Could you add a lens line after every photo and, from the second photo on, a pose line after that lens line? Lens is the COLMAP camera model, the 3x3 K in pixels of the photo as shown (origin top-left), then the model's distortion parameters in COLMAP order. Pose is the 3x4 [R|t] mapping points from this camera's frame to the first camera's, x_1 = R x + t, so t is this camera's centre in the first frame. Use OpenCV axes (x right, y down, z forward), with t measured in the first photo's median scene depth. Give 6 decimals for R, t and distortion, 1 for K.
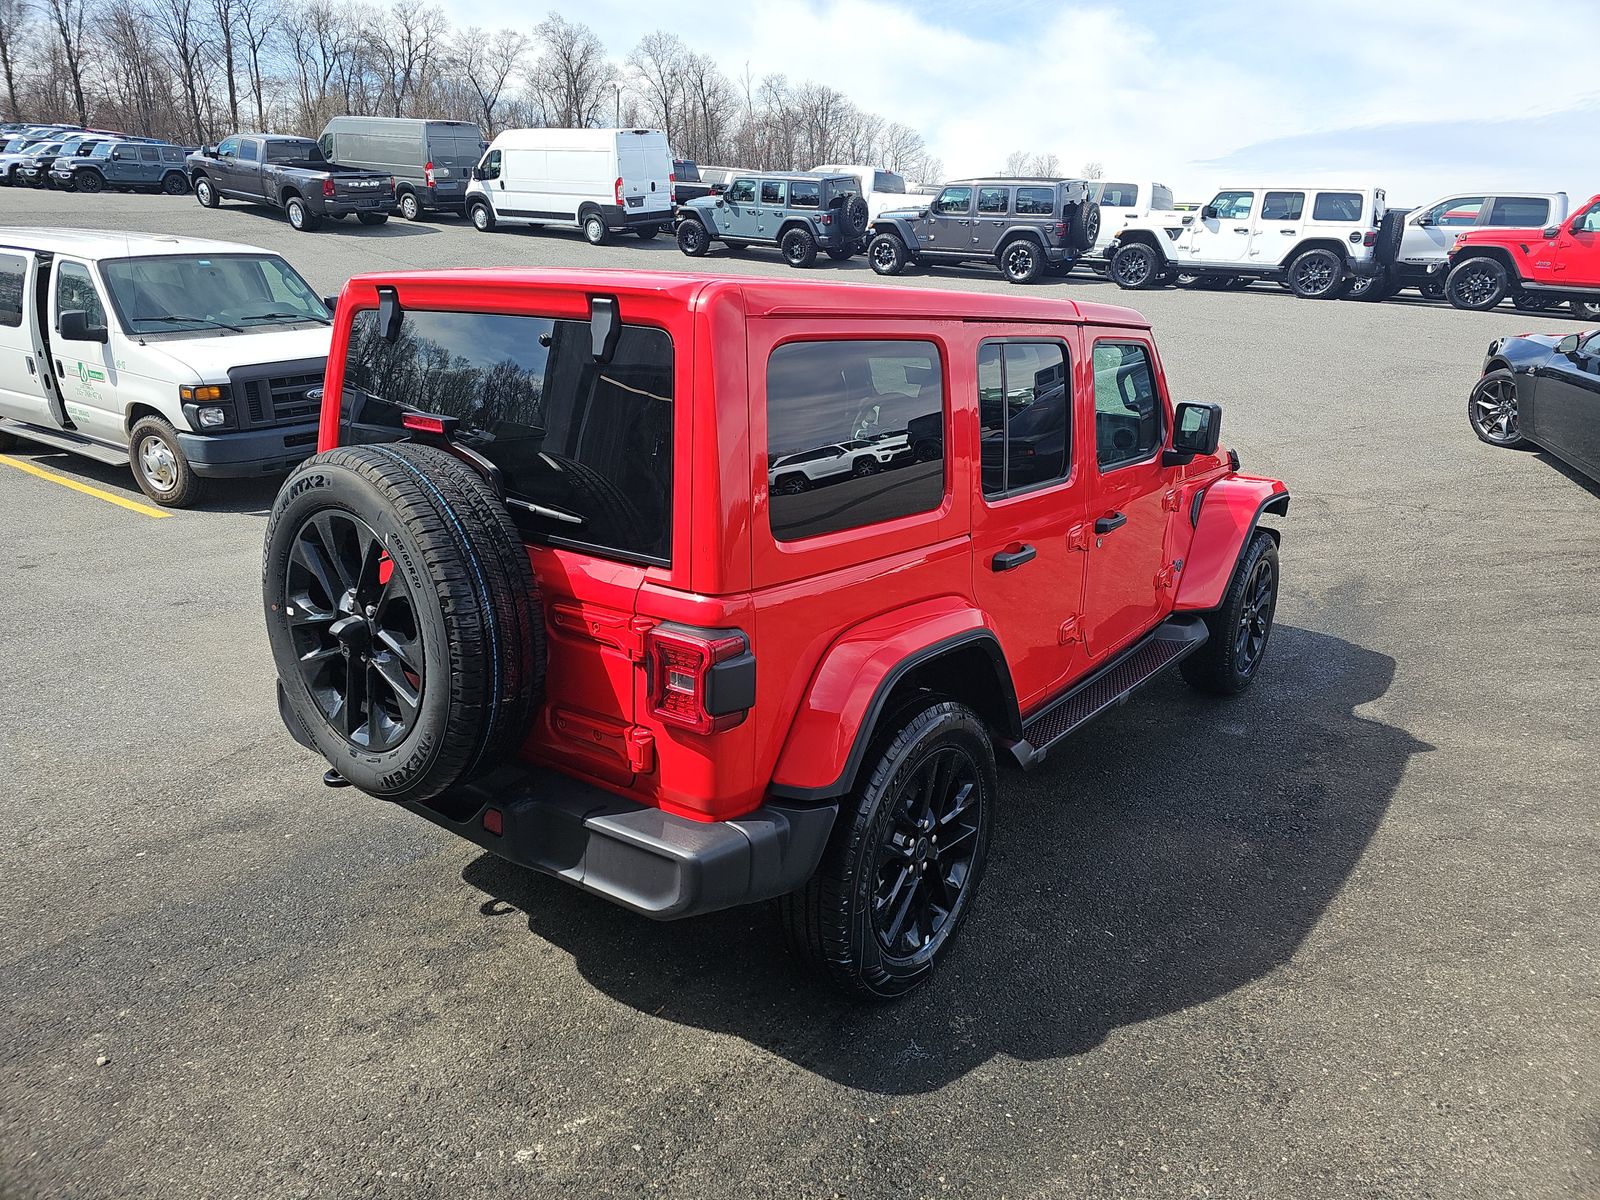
lens RADIAL K [[1051.6, 0, 809.0], [0, 1051.6, 598.6], [0, 0, 1]] dist [0.034849, -0.031019]
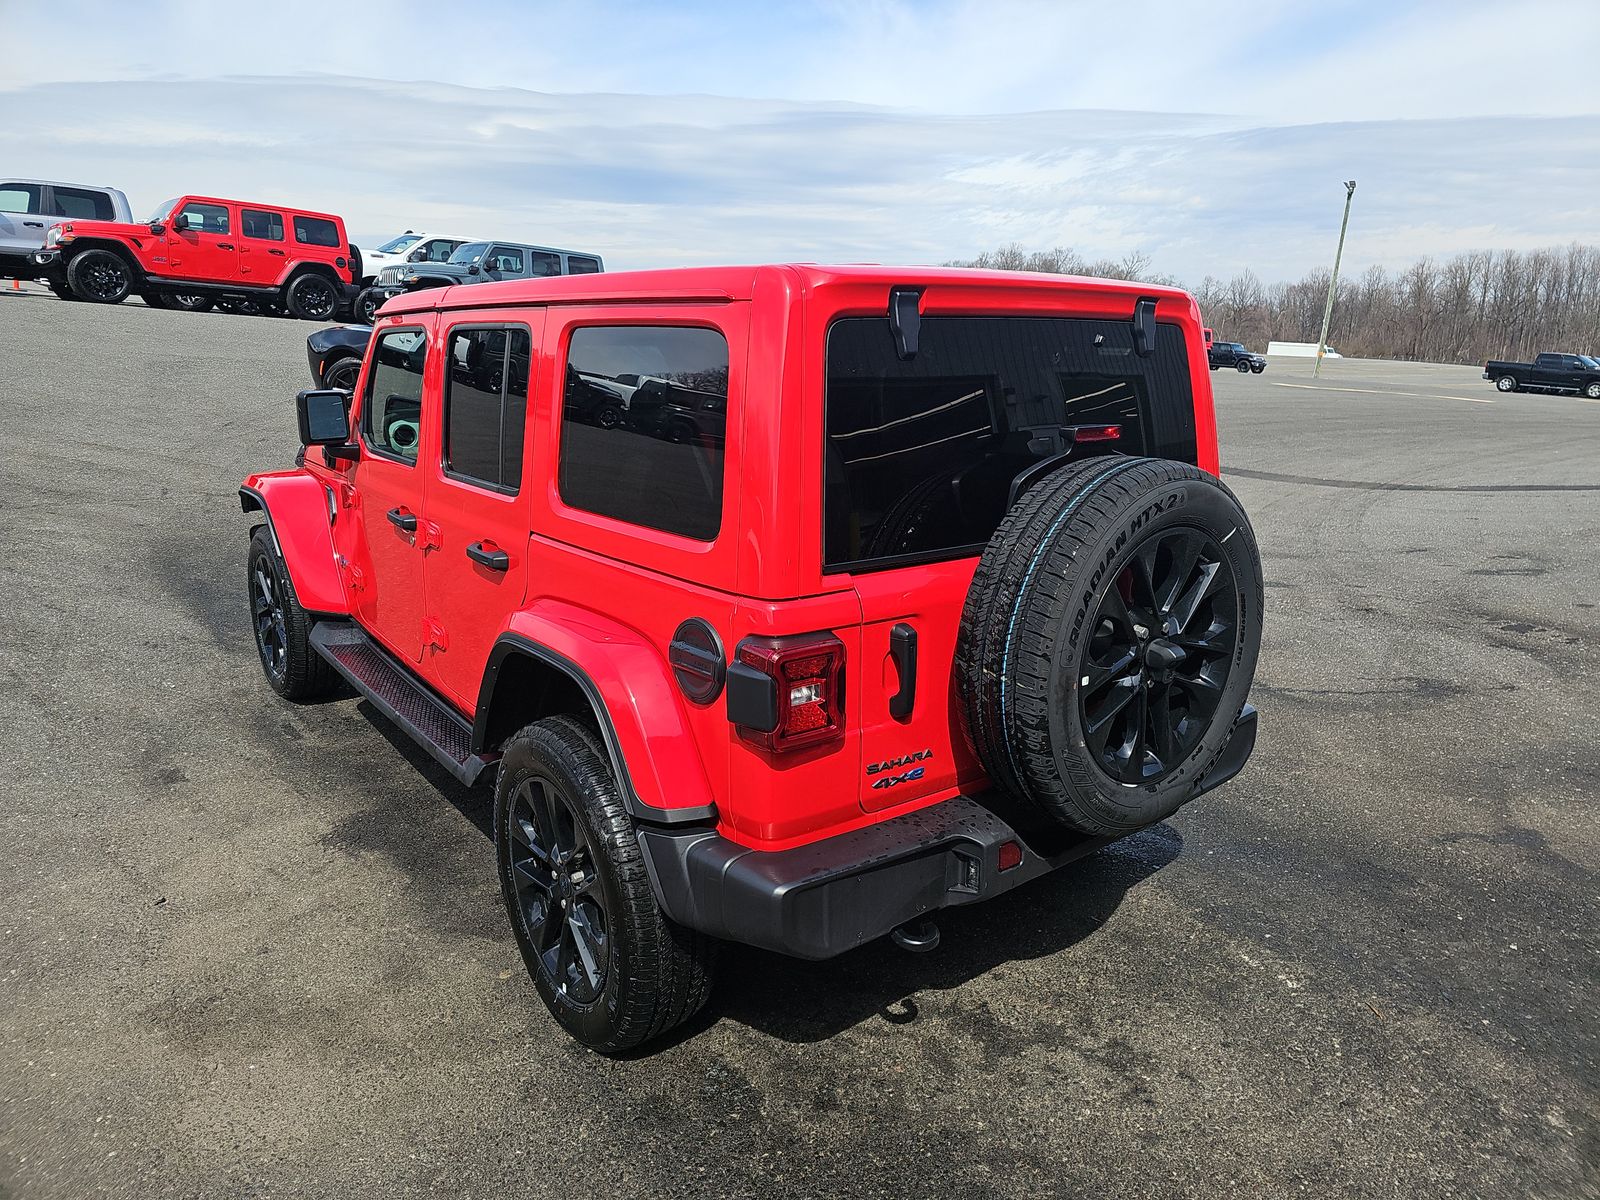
lens RADIAL K [[1051.6, 0, 817.5], [0, 1051.6, 593.5], [0, 0, 1]] dist [0.034849, -0.031019]
pose [[0.242631, -0.251772, 0.936878, -0.161675], [0.249084, 0.949529, 0.190664, -0.032627], [-0.937597, 0.187100, 0.293098, 0.118181]]
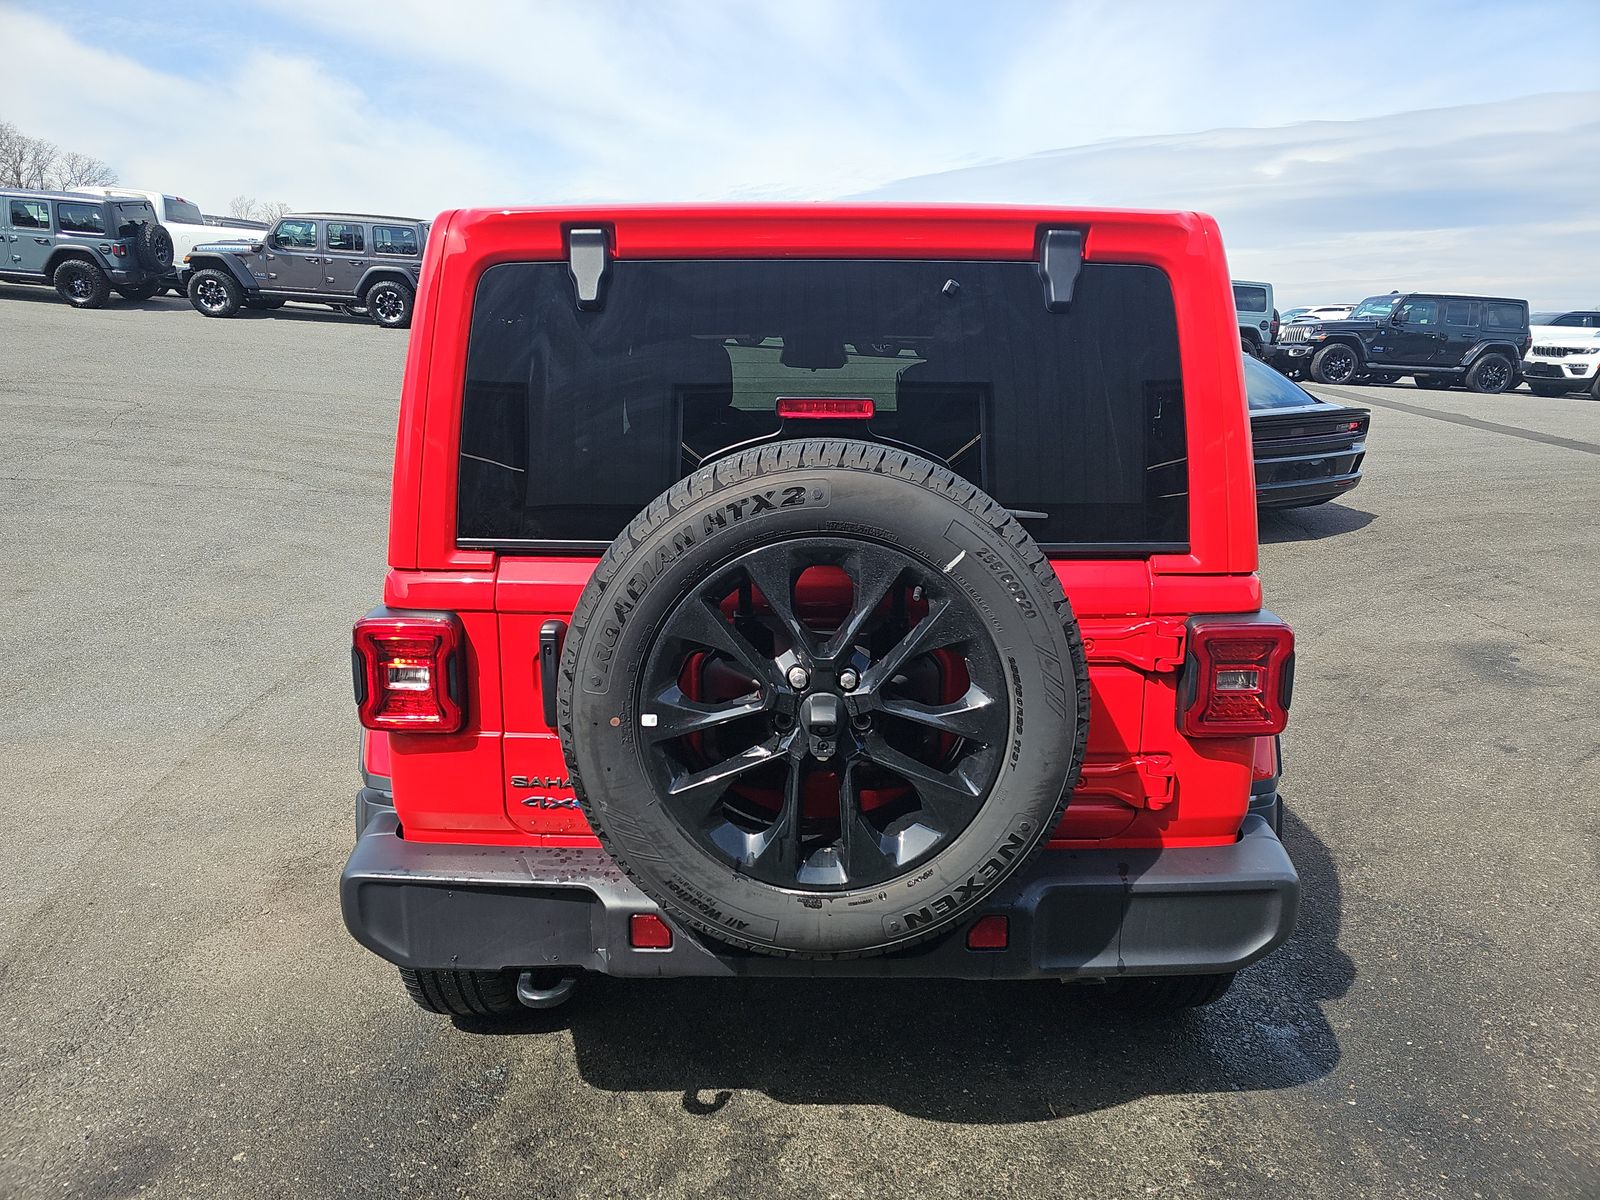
lens RADIAL K [[1051.6, 0, 804.8], [0, 1051.6, 611.8], [0, 0, 1]] dist [0.034849, -0.031019]
pose [[0.796633, -0.155645, 0.584081, -0.096311], [0.177413, 0.983929, 0.020221, -0.005933], [-0.577841, 0.087514, 0.811444, 0.054596]]
